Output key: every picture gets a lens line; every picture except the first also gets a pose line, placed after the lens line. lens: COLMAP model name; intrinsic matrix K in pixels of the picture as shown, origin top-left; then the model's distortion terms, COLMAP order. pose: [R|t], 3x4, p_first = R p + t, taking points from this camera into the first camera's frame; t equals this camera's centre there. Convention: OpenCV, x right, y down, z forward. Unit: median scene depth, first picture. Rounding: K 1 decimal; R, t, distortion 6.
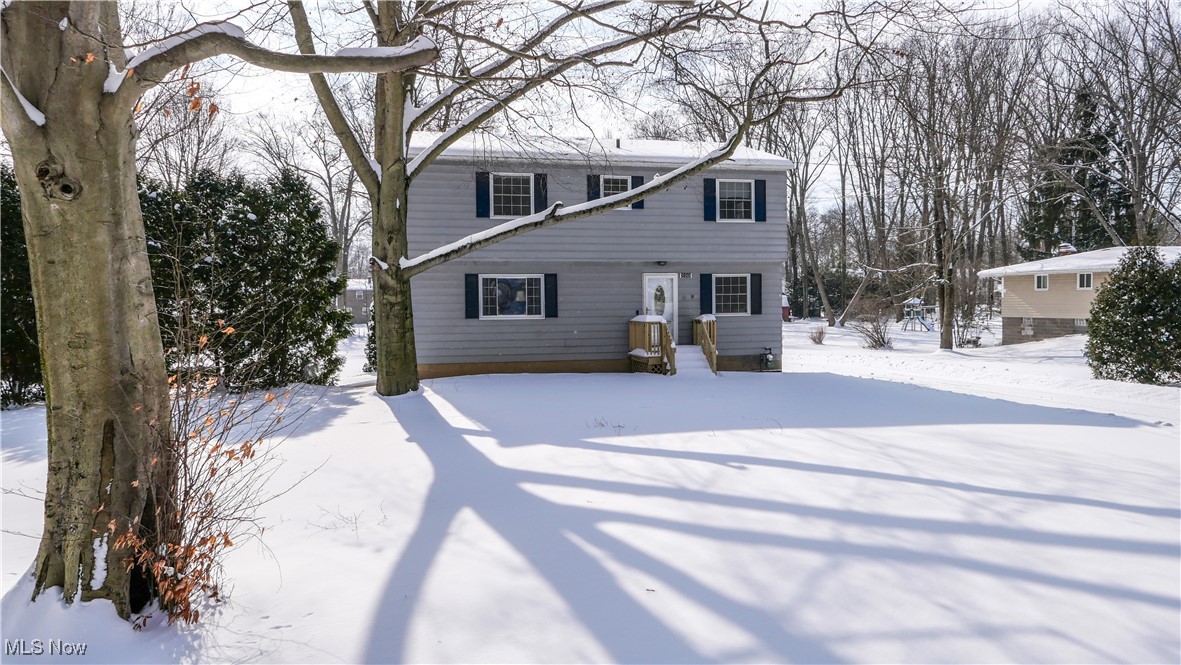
lens RADIAL K [[789.2, 0, 573.3], [0, 789.2, 331.9], [0, 0, 1]] dist [-0.006251, 0.003426]
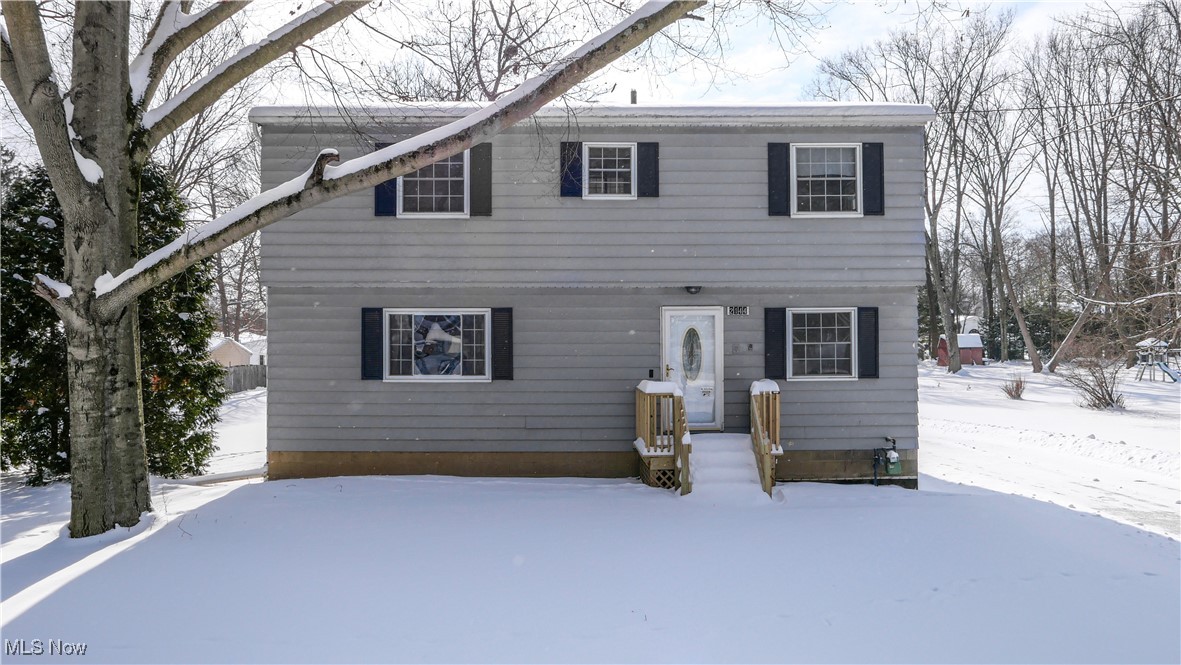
lens RADIAL K [[789.2, 0, 573.3], [0, 789.2, 331.9], [0, 0, 1]] dist [-0.006251, 0.003426]
pose [[0.975828, 0.005938, -0.218459, 0.152606], [-0.015530, 0.998988, -0.042214, -0.029375], [0.217987, 0.044587, 0.974933, 0.408597]]
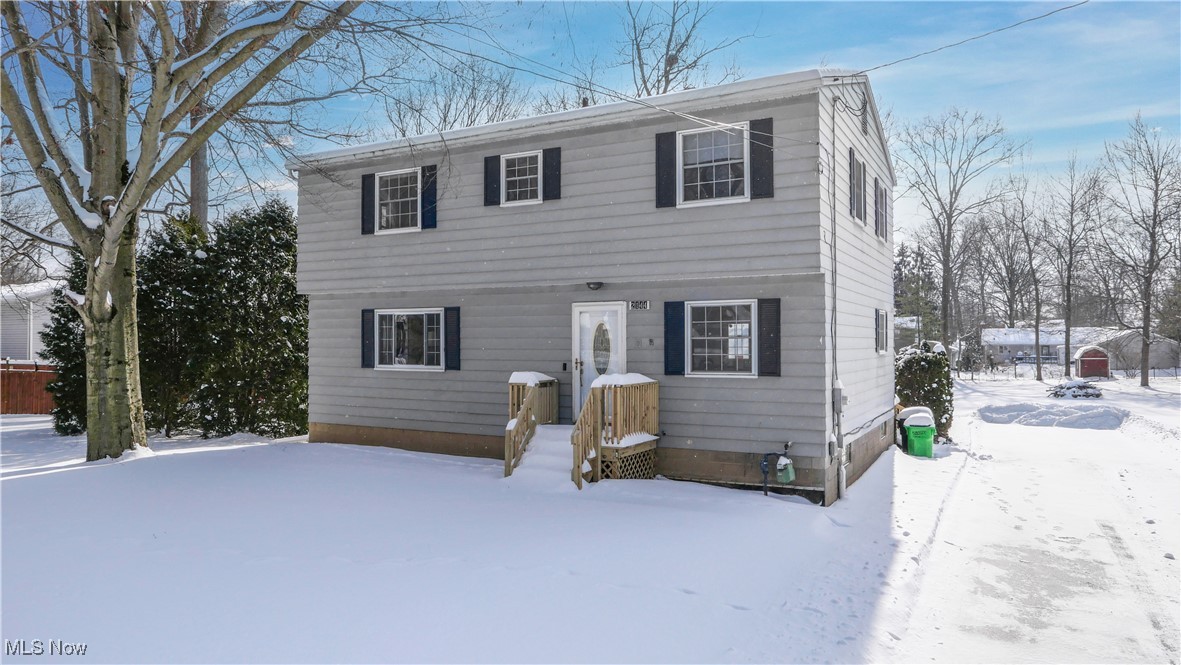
lens RADIAL K [[775.1, 0, 586.2], [0, 775.1, 341.7], [0, 0, 1]] dist [-0.031210, 0.035591]
pose [[0.746377, 0.008950, -0.665463, 0.498139], [-0.033890, 0.999123, -0.024574, -0.029396], [0.664660, 0.040894, 0.746026, 0.553416]]
